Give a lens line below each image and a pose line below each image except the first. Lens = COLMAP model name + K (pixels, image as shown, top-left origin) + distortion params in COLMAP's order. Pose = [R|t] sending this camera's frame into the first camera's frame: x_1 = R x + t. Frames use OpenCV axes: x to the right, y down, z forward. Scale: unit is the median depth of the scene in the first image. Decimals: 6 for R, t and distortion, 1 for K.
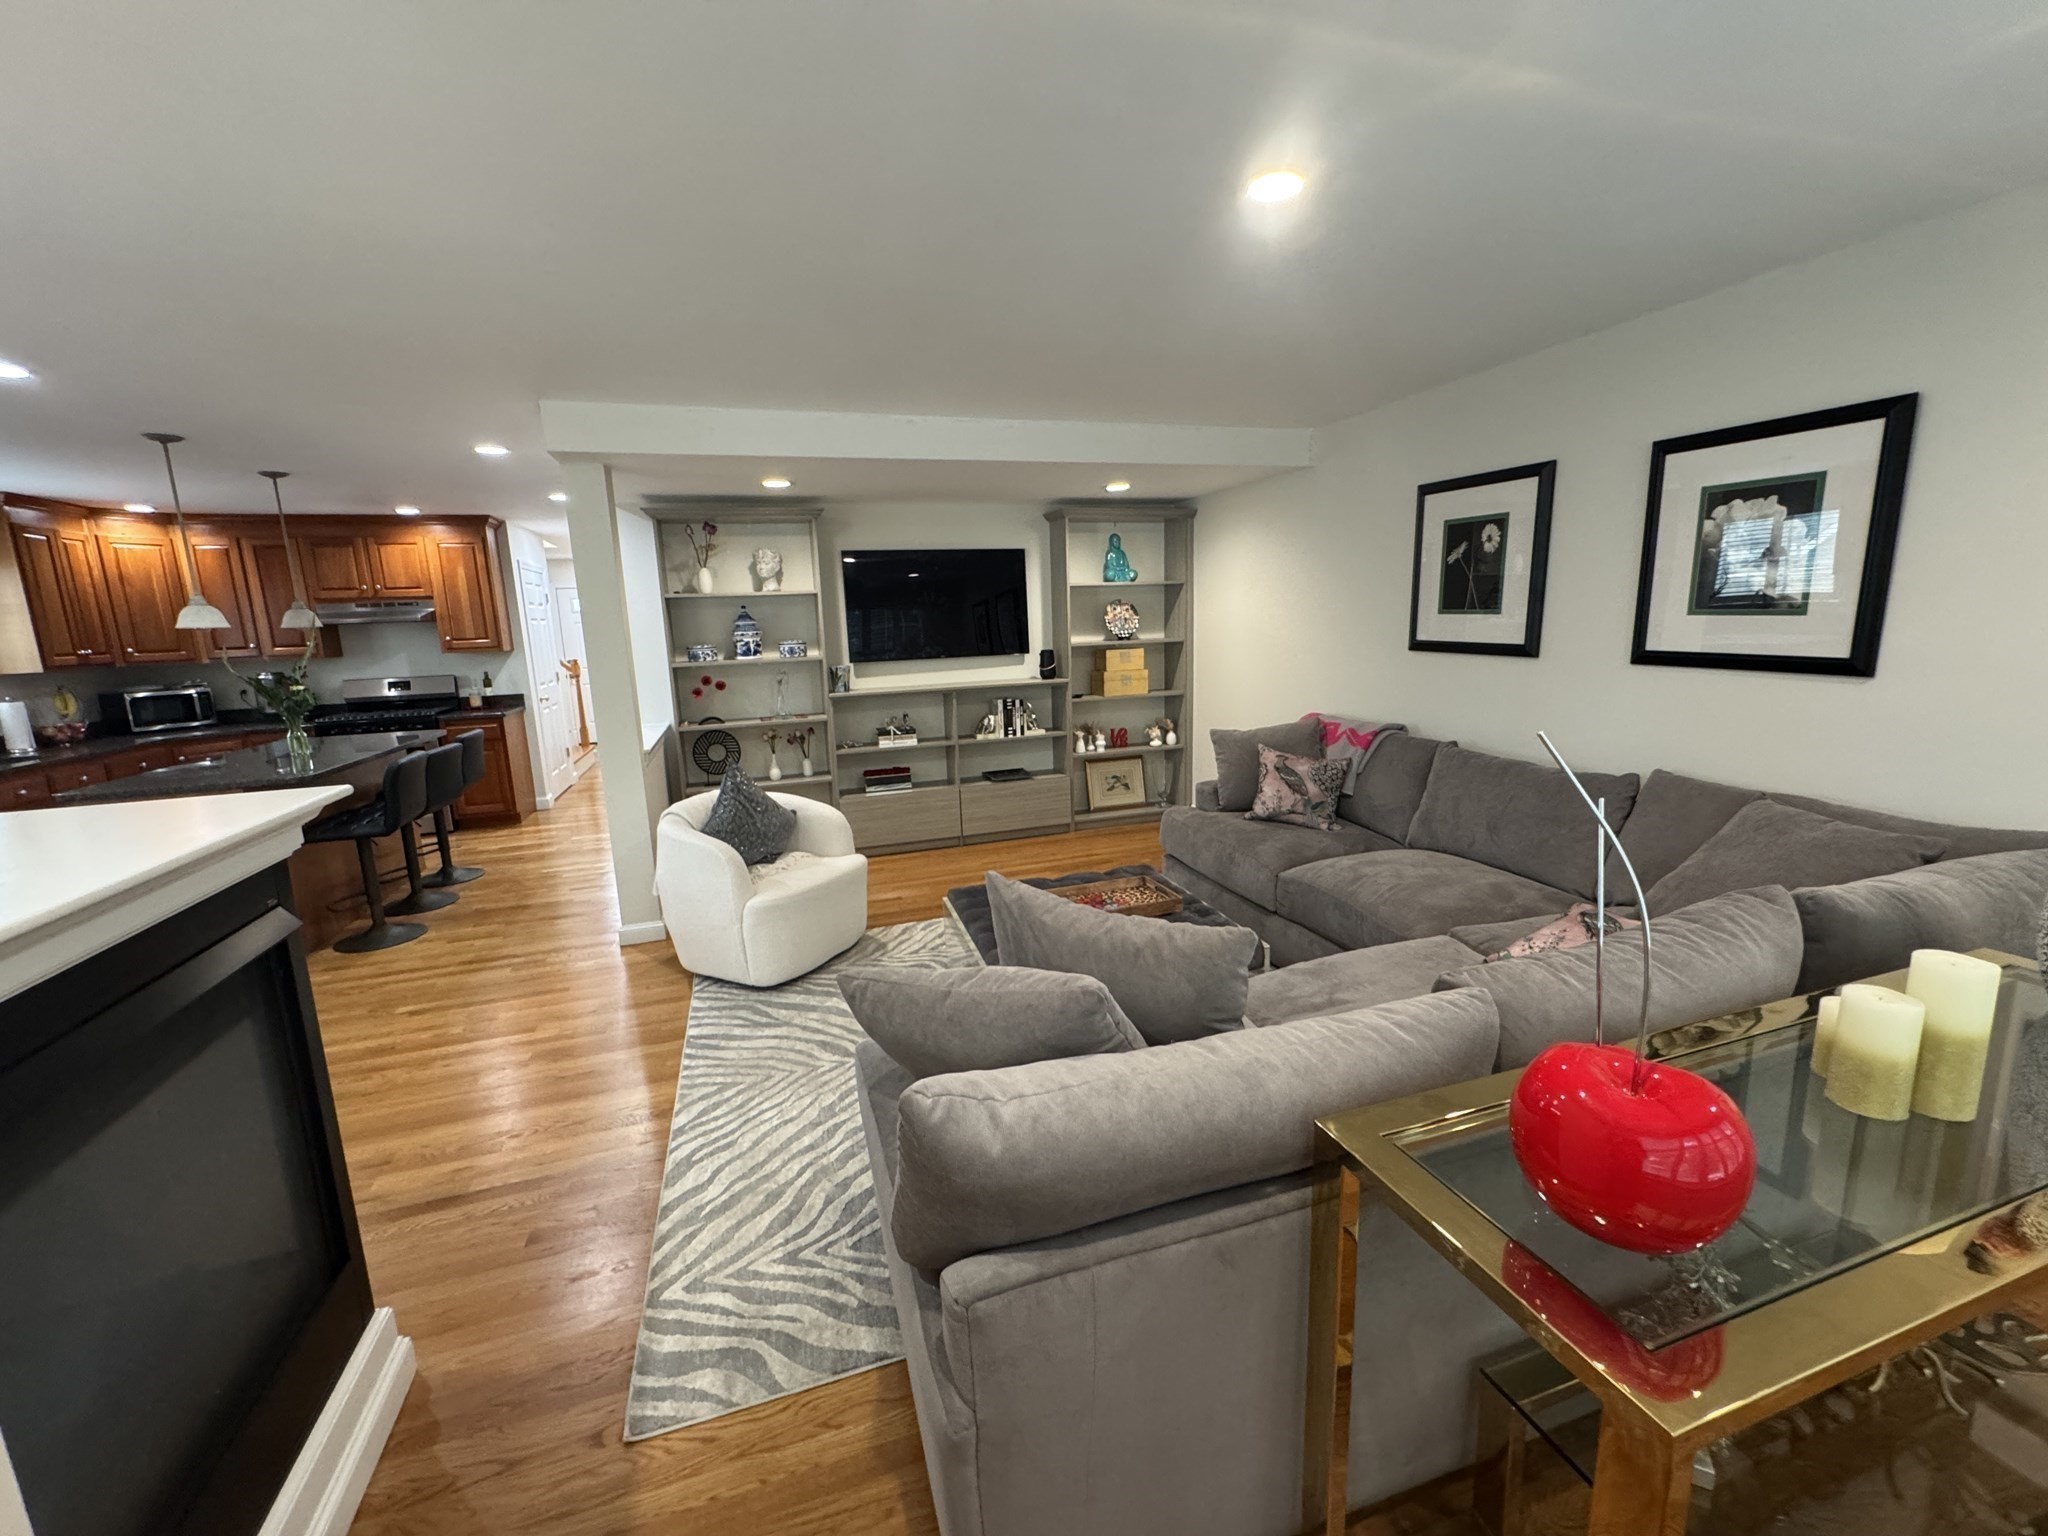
lens RADIAL K [[825.6, 0, 1024.0], [0, 825.6, 768.0], [0, 0, 1]] dist [-0.001407, -0.000294]
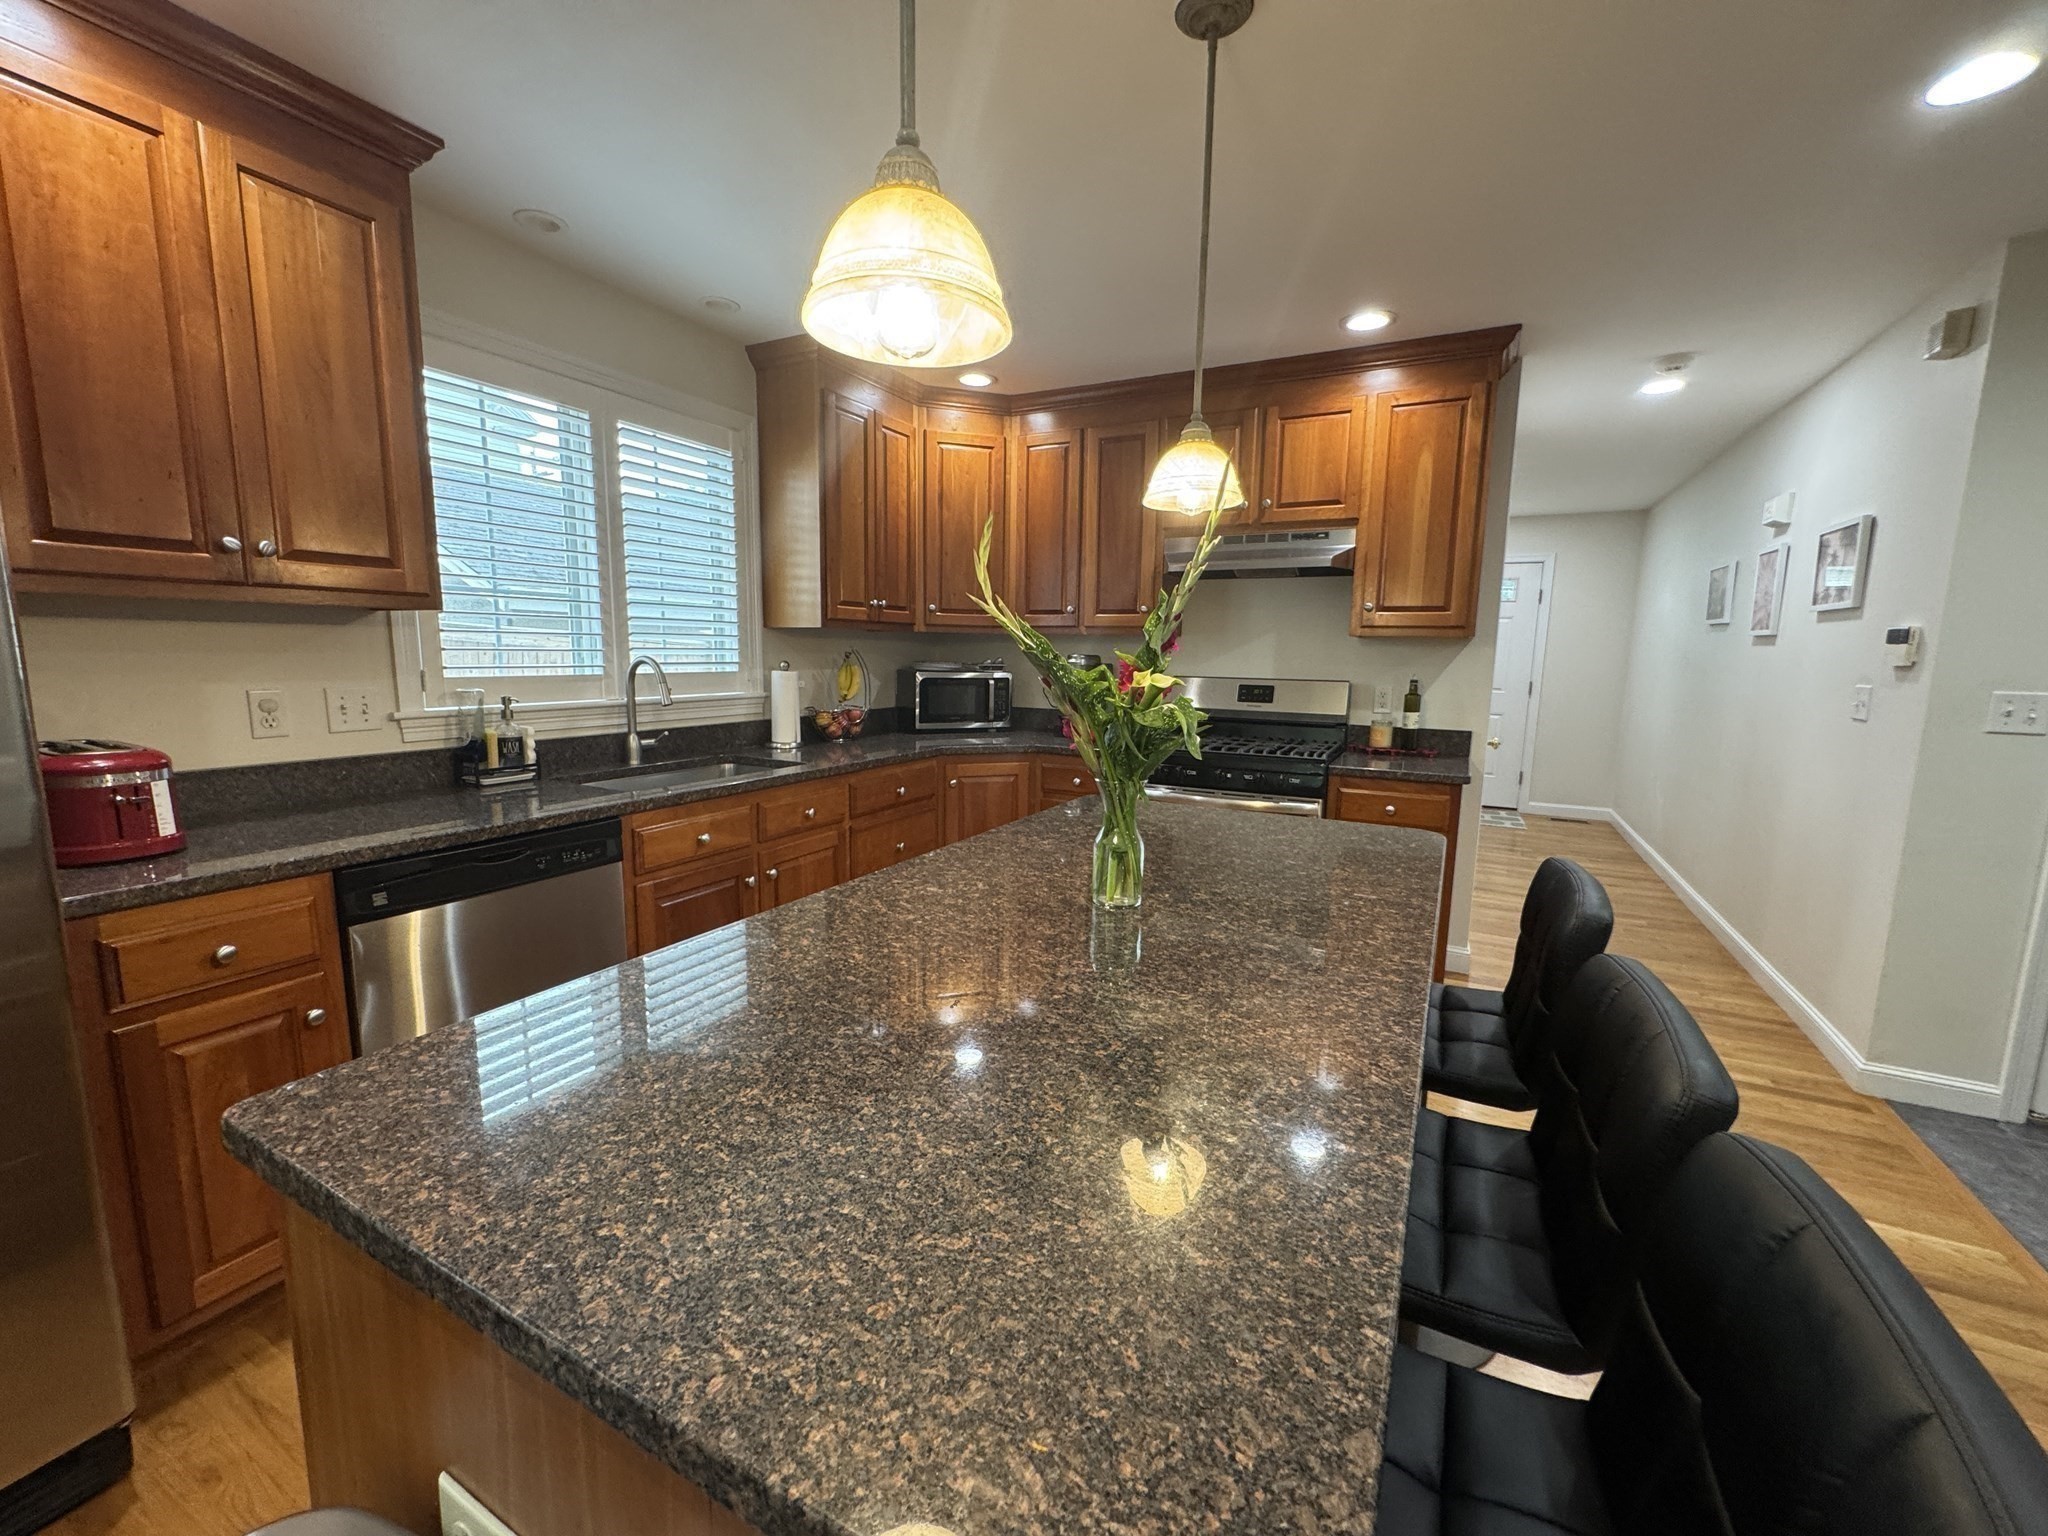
lens RADIAL K [[825.6, 0, 1024.0], [0, 825.6, 768.0], [0, 0, 1]] dist [-0.001407, -0.000294]
pose [[0.696053, 0.147934, -0.702585, -0.483923], [-0.169315, 0.984766, 0.039608, -0.047797], [0.697741, 0.091389, 0.710497, 0.521348]]
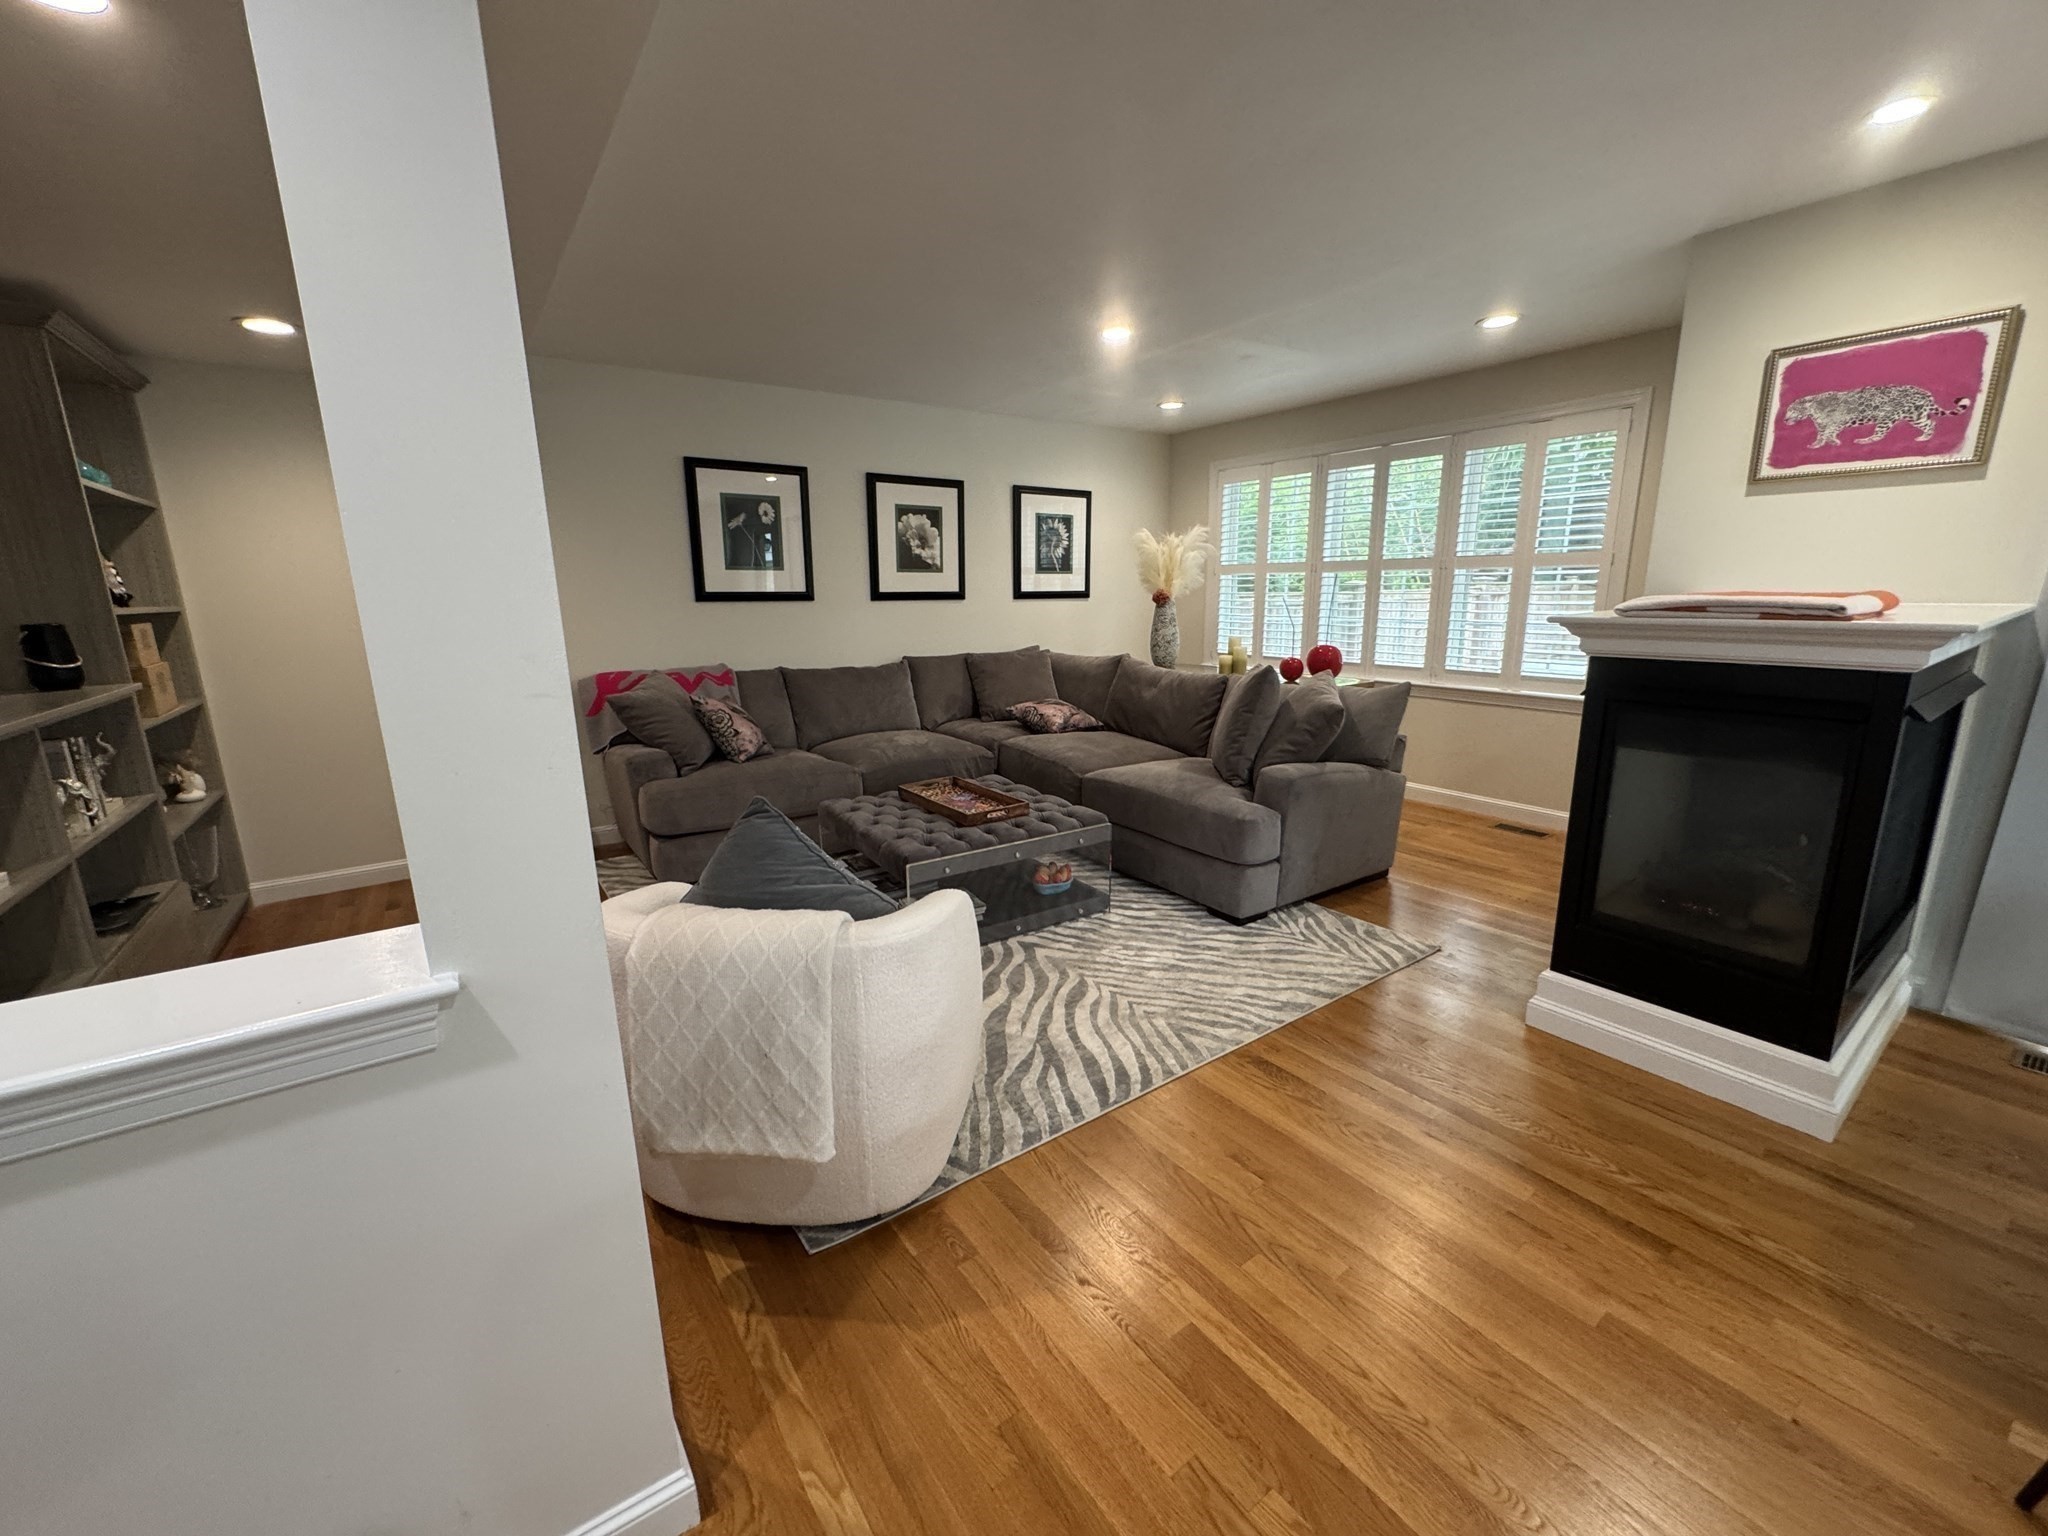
lens RADIAL K [[825.6, 0, 1024.0], [0, 825.6, 768.0], [0, 0, 1]] dist [-0.001407, -0.000294]
pose [[-0.298515, -0.161209, 0.940691, -1.265591], [0.202197, 0.952576, 0.227410, -0.147055], [-0.932741, 0.258090, -0.251763, 1.491925]]
